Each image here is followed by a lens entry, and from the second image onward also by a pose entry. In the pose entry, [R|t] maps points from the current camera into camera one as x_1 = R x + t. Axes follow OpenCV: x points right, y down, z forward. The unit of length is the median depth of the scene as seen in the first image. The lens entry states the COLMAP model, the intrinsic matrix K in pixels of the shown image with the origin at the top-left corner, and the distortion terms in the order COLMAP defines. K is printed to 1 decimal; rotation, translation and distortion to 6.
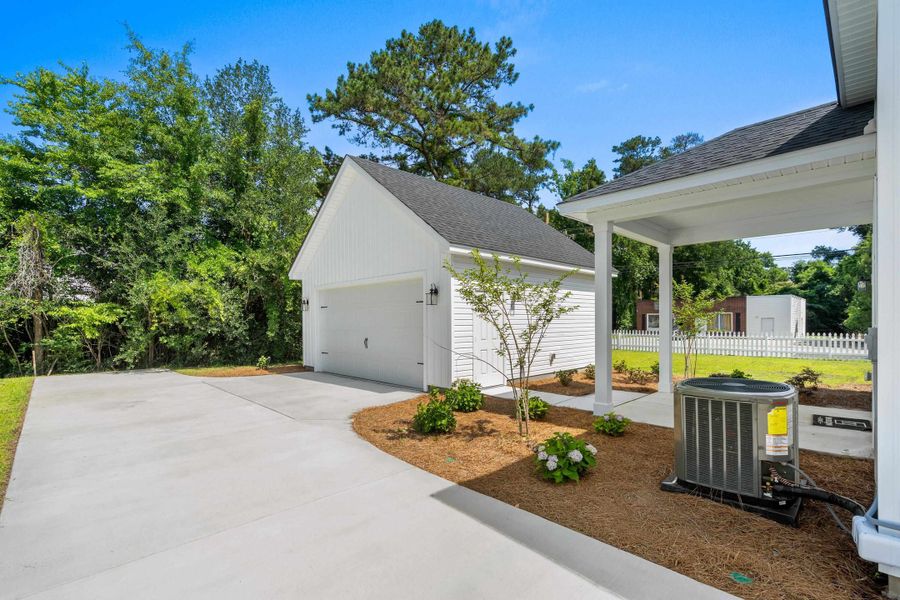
lens RADIAL K [[492.3, 0, 401.0], [0, 492.3, 325.5], [0, 0, 1]] dist [0.004981, -0.000192]
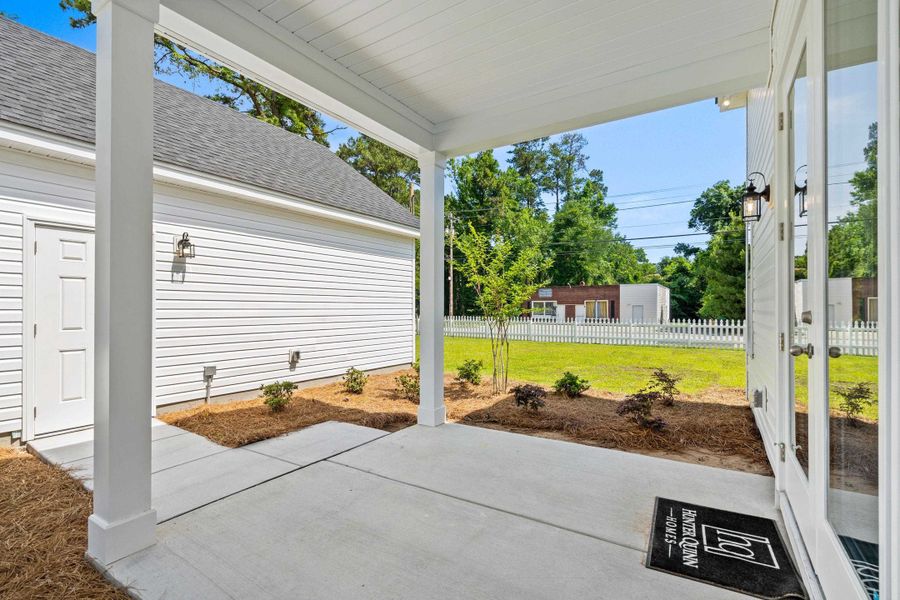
lens RADIAL K [[449.0, 0, 445.8], [0, 449.0, 310.7], [0, 0, 1]] dist [-0.000854, 0.000058]
pose [[0.975967, 0.003758, 0.217886, 0.108704], [-0.001888, 0.999960, -0.008791, 0.003658], [-0.217910, 0.008168, 0.975935, 0.126051]]
